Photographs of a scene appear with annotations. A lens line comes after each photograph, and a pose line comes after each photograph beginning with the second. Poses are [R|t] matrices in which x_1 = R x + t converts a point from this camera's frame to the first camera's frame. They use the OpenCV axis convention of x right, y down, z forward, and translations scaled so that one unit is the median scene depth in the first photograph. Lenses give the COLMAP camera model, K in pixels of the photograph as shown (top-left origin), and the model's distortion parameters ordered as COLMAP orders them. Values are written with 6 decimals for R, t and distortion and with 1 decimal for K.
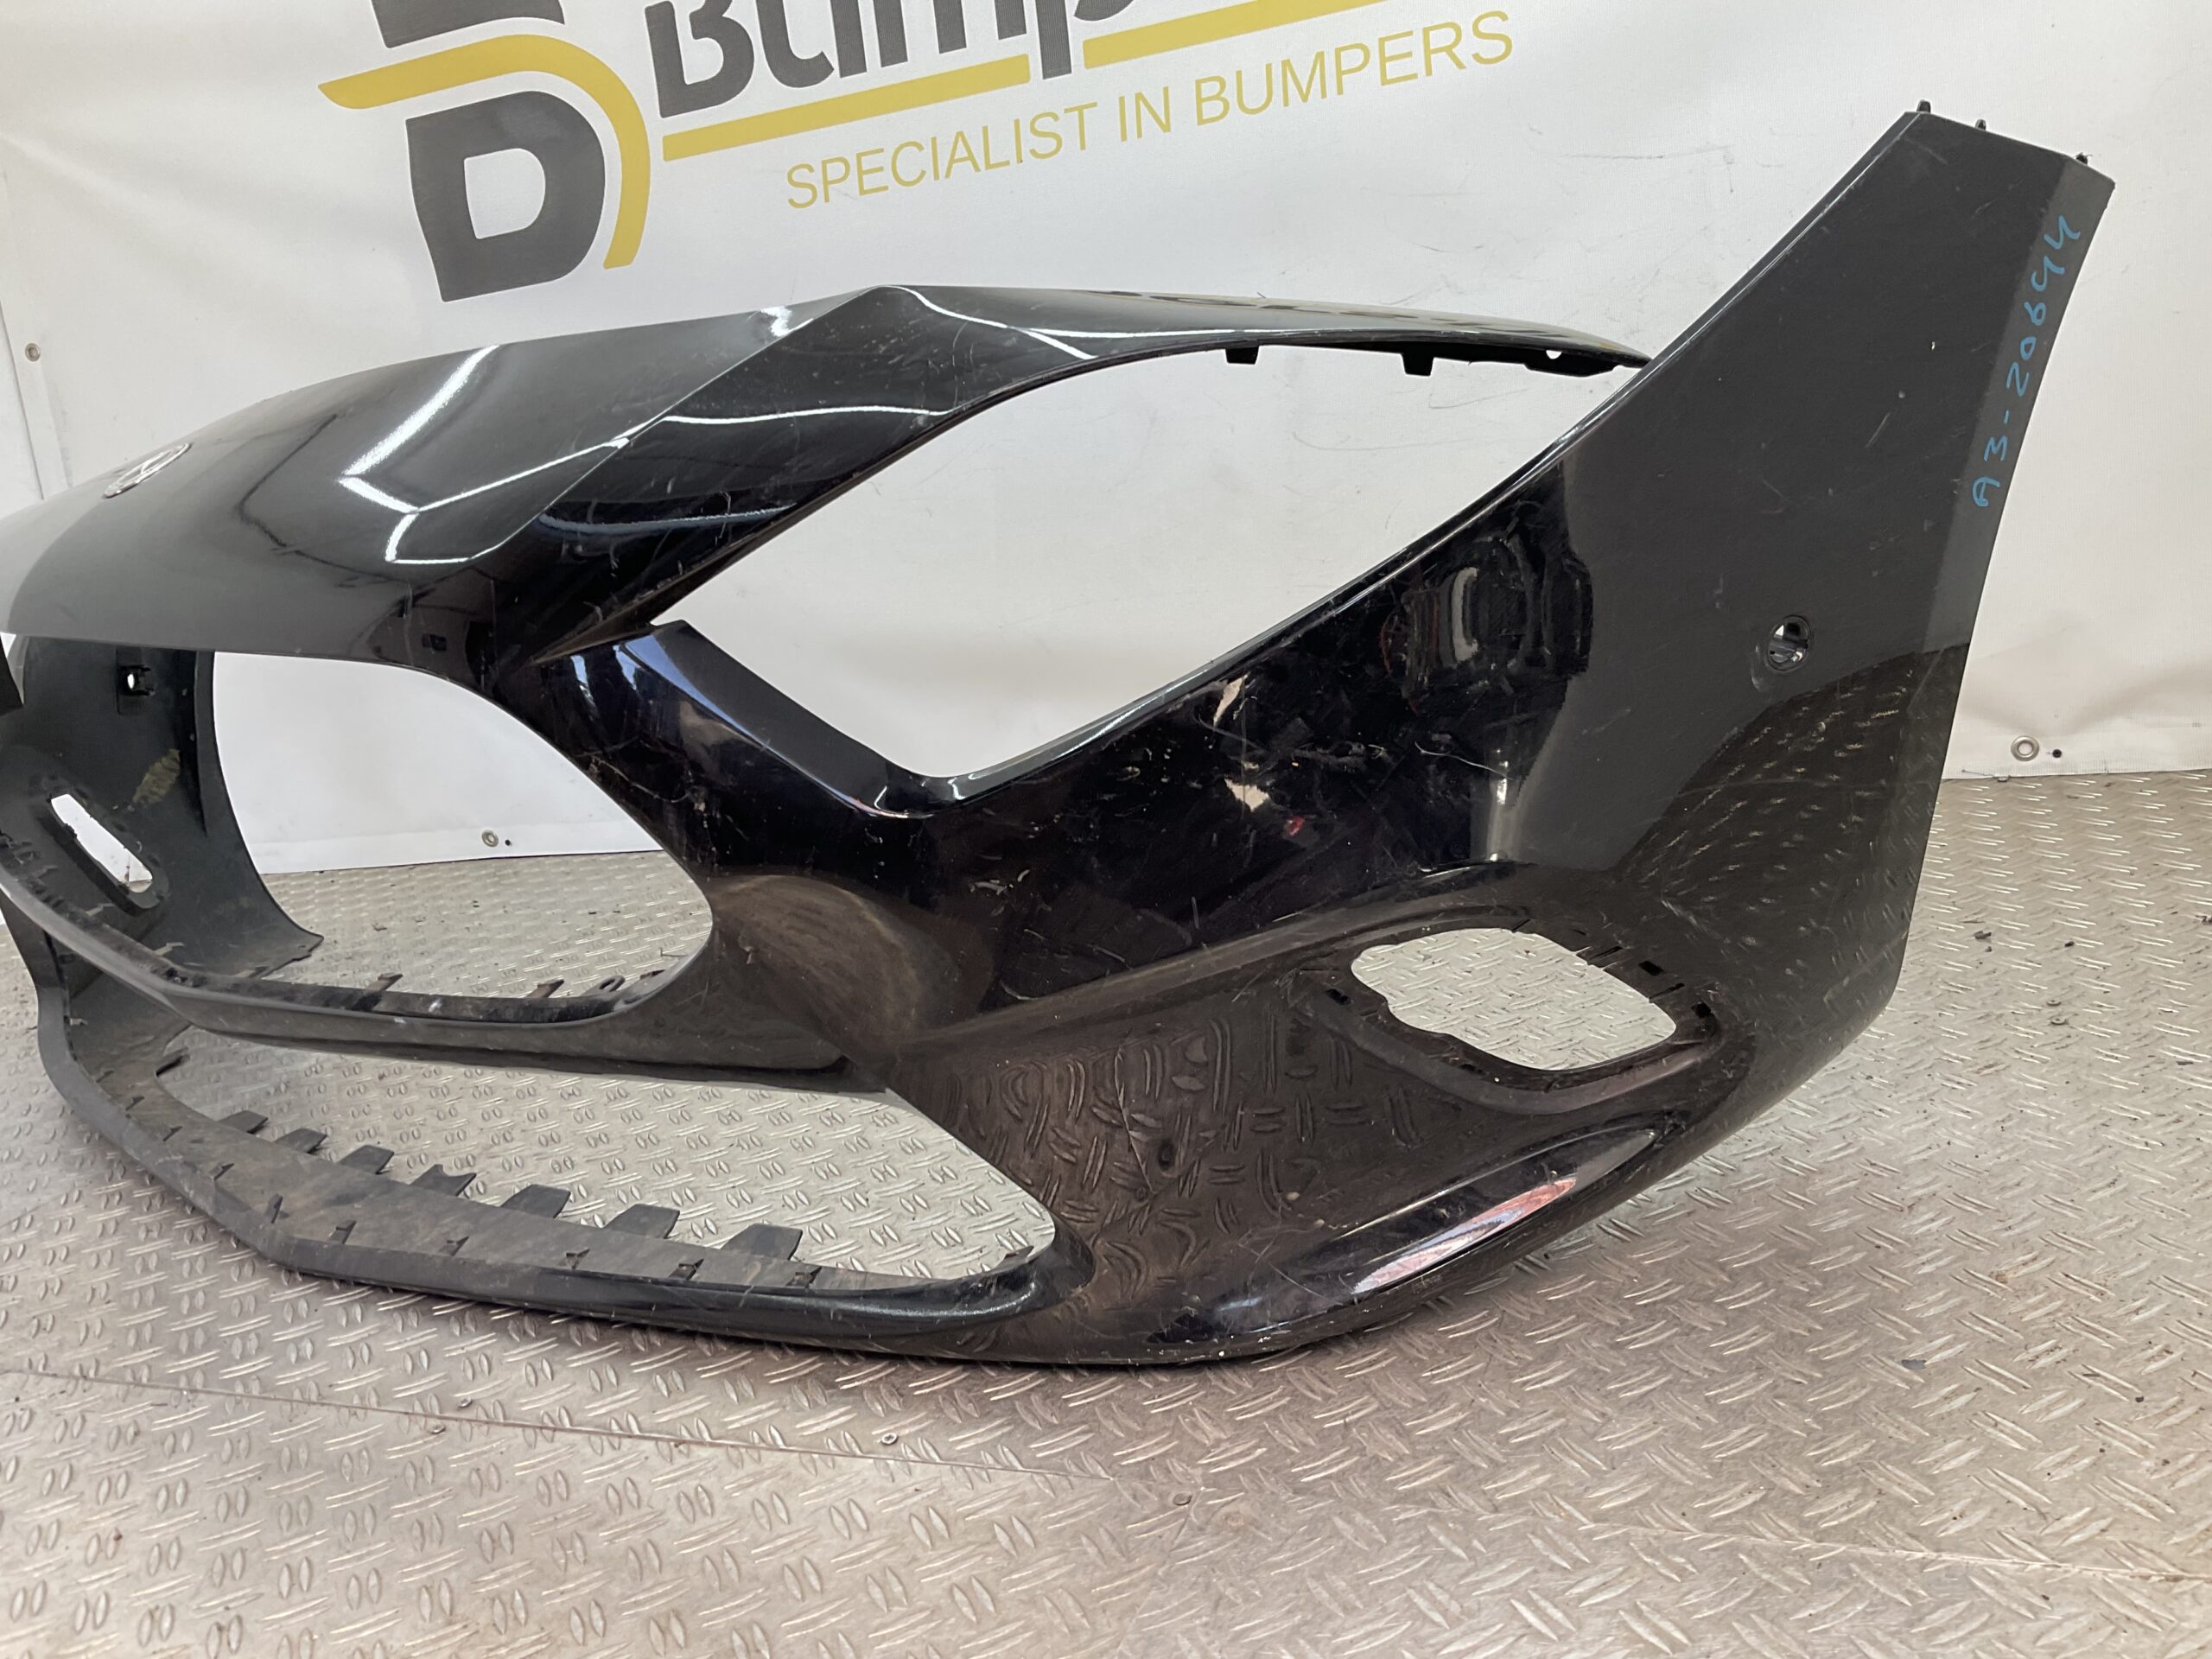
lens RADIAL K [[1853.0, 0, 1103.2], [0, 1853.0, 811.4], [0, 0, 1]] dist [0.009563, -0.045912]
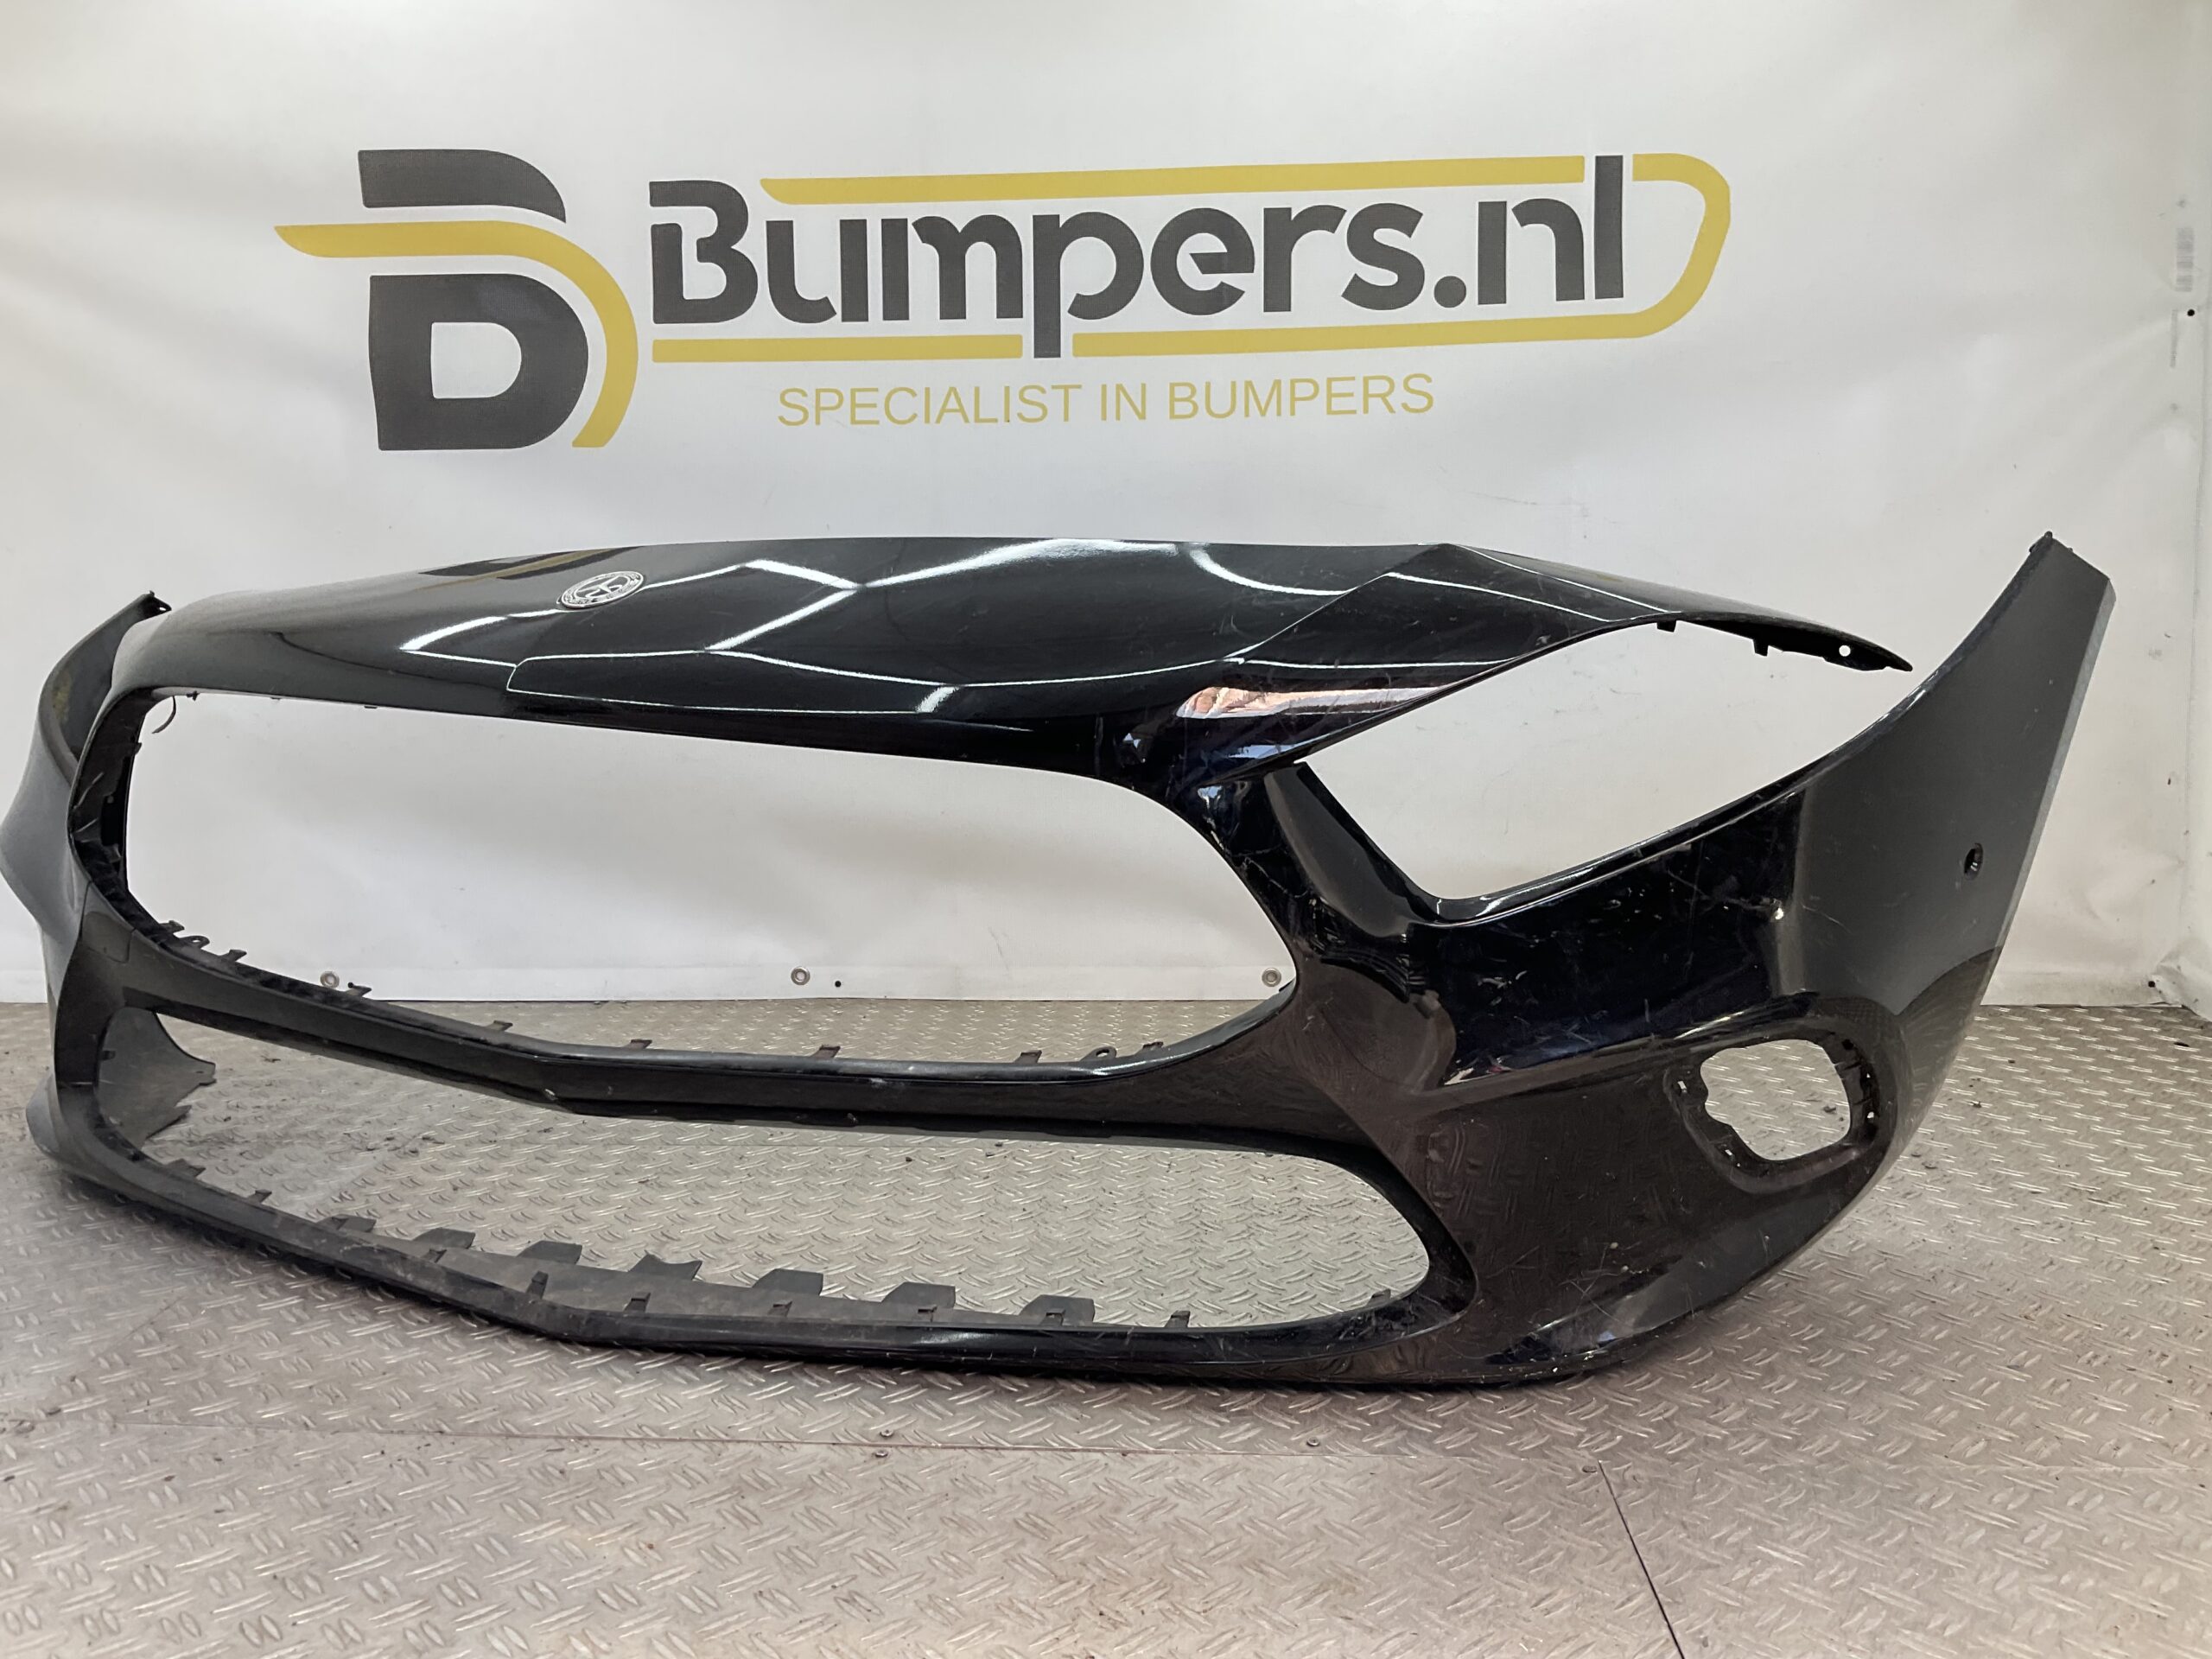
lens RADIAL K [[1877.5, 0, 1108.4], [0, 1877.5, 749.2], [0, 0, 1]] dist [0.041823, -0.085822]
pose [[0.944684, 0.111602, 0.308411, -0.339934], [-0.058421, 0.982548, -0.176599, 0.058455], [-0.322737, 0.148813, 0.934717, -0.095638]]
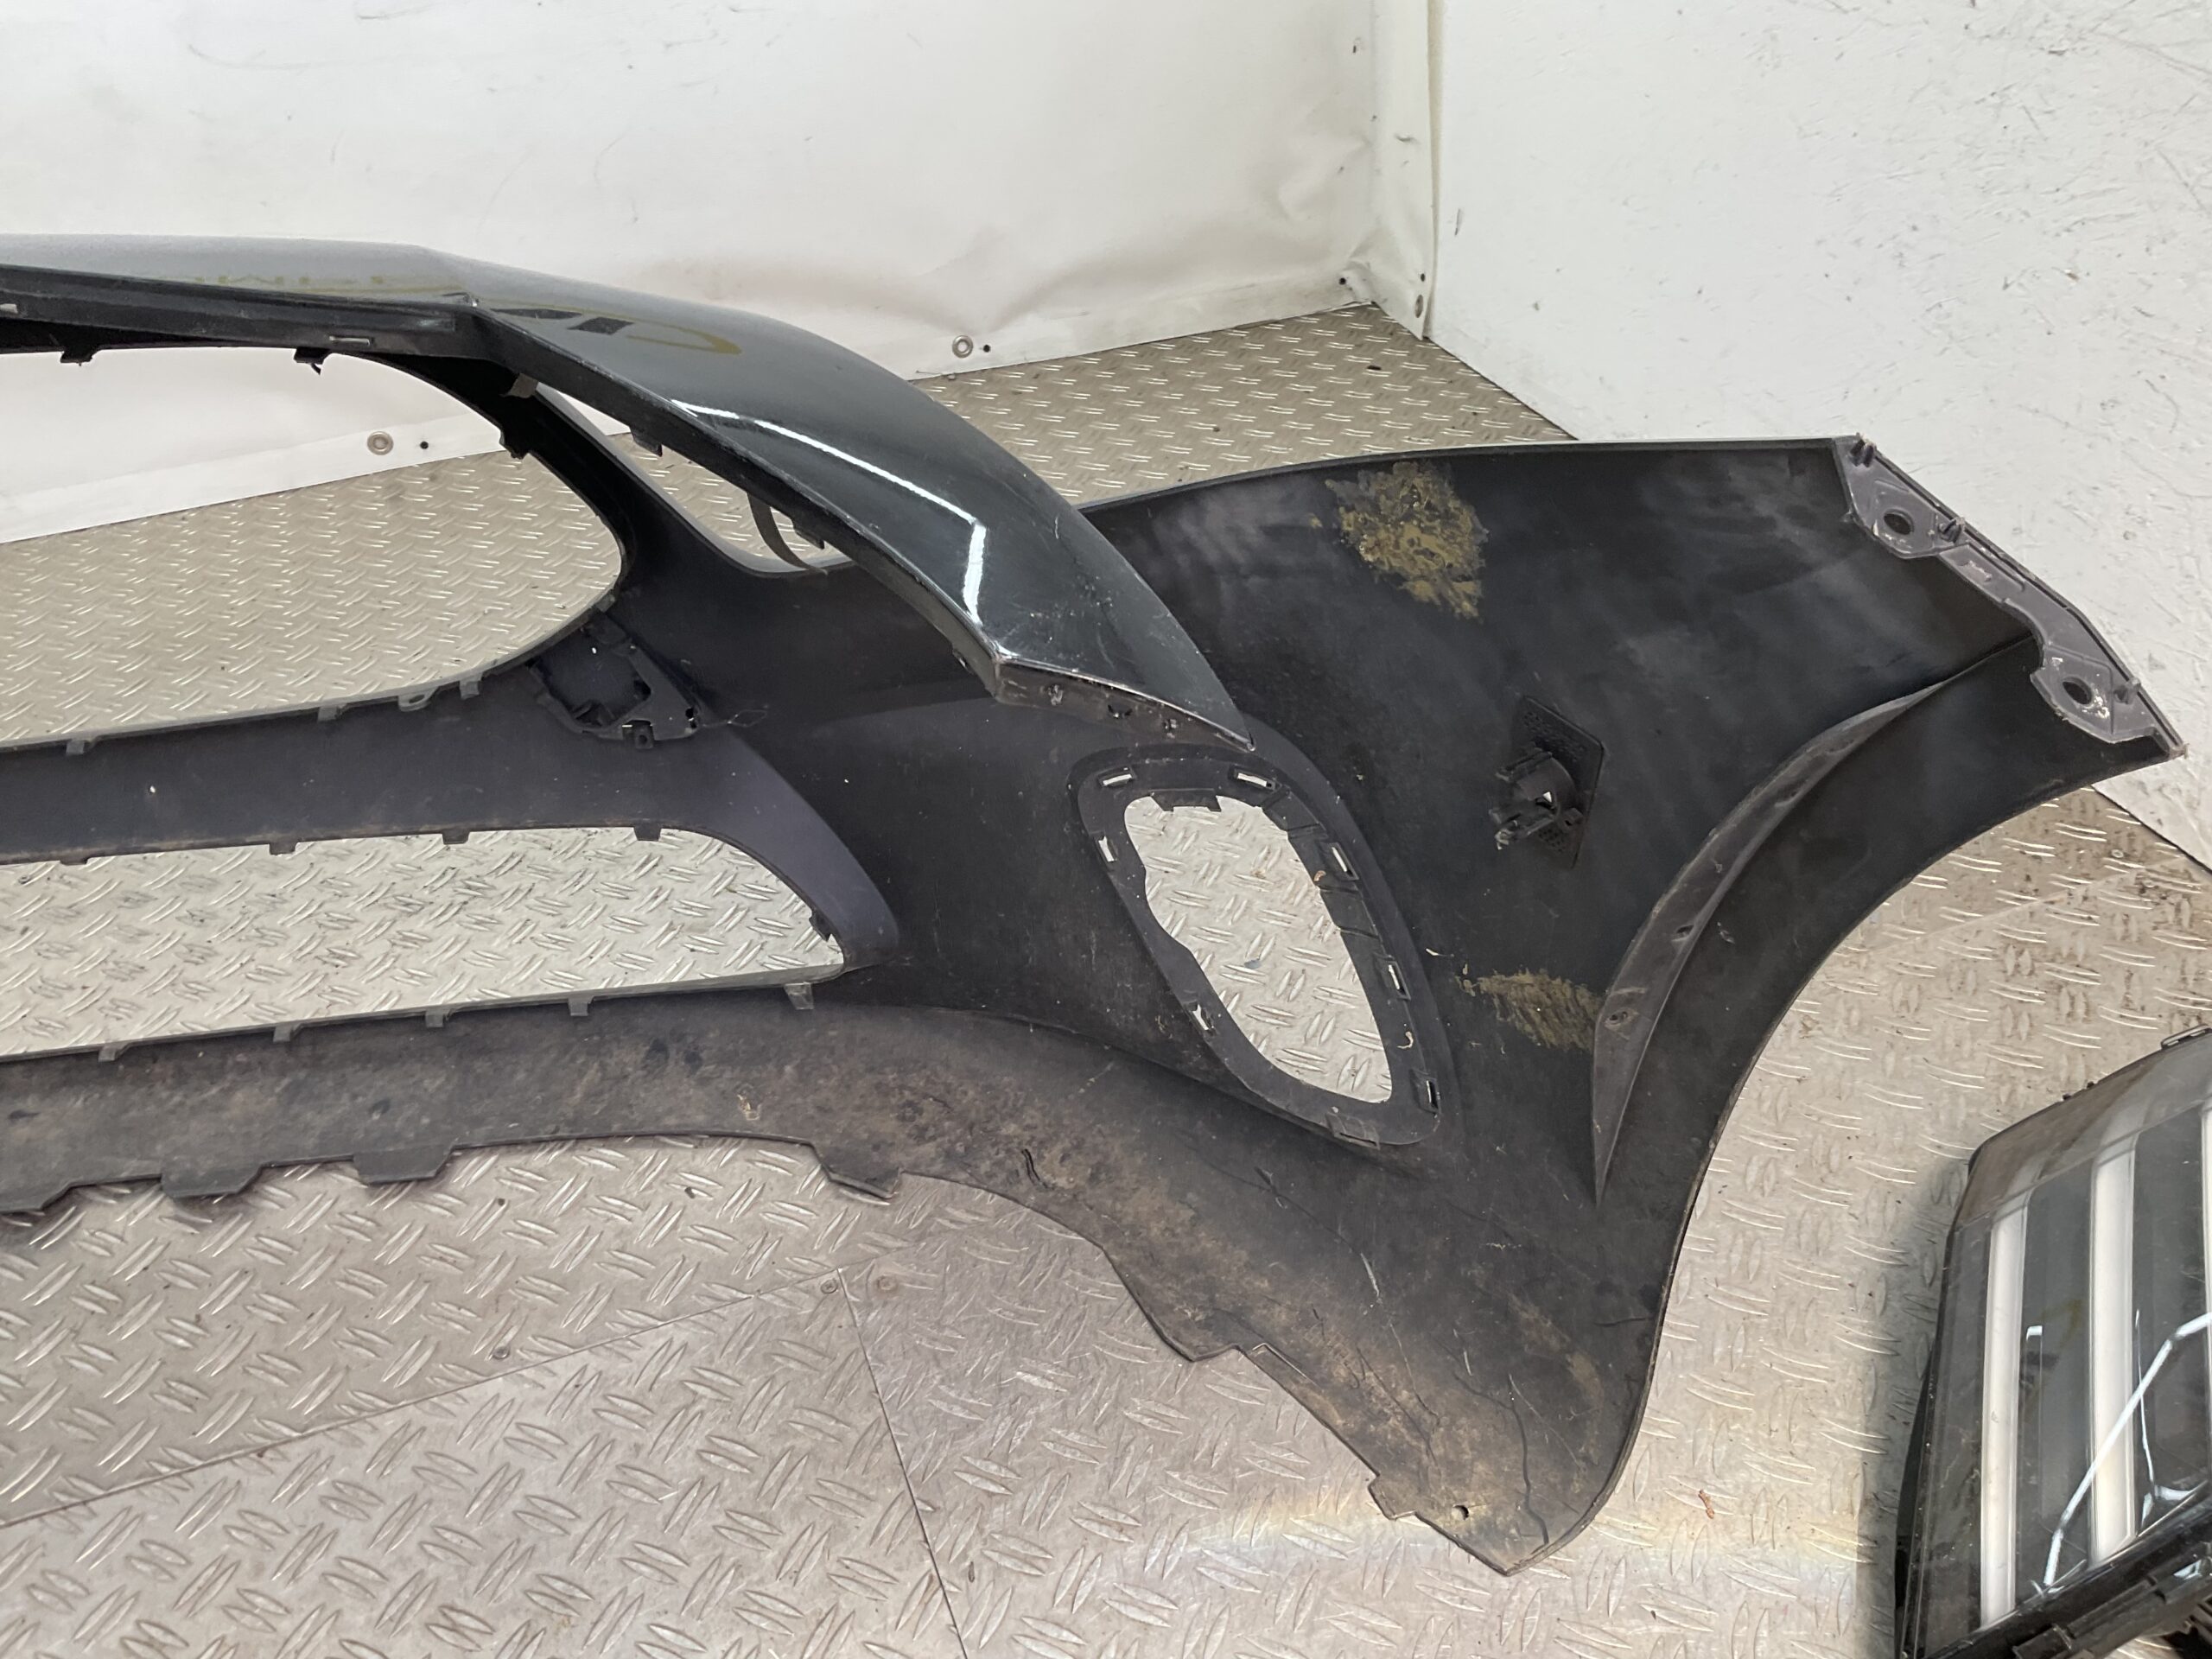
lens RADIAL K [[1853.0, 0, 1120.3], [0, 1853.0, 824.2], [0, 0, 1]] dist [0.009563, -0.045912]
pose [[0.742926, -0.278959, 0.608476, -0.198928], [0.088590, 0.942002, 0.323702, -0.113287], [-0.663485, -0.186582, 0.724551, 0.050450]]
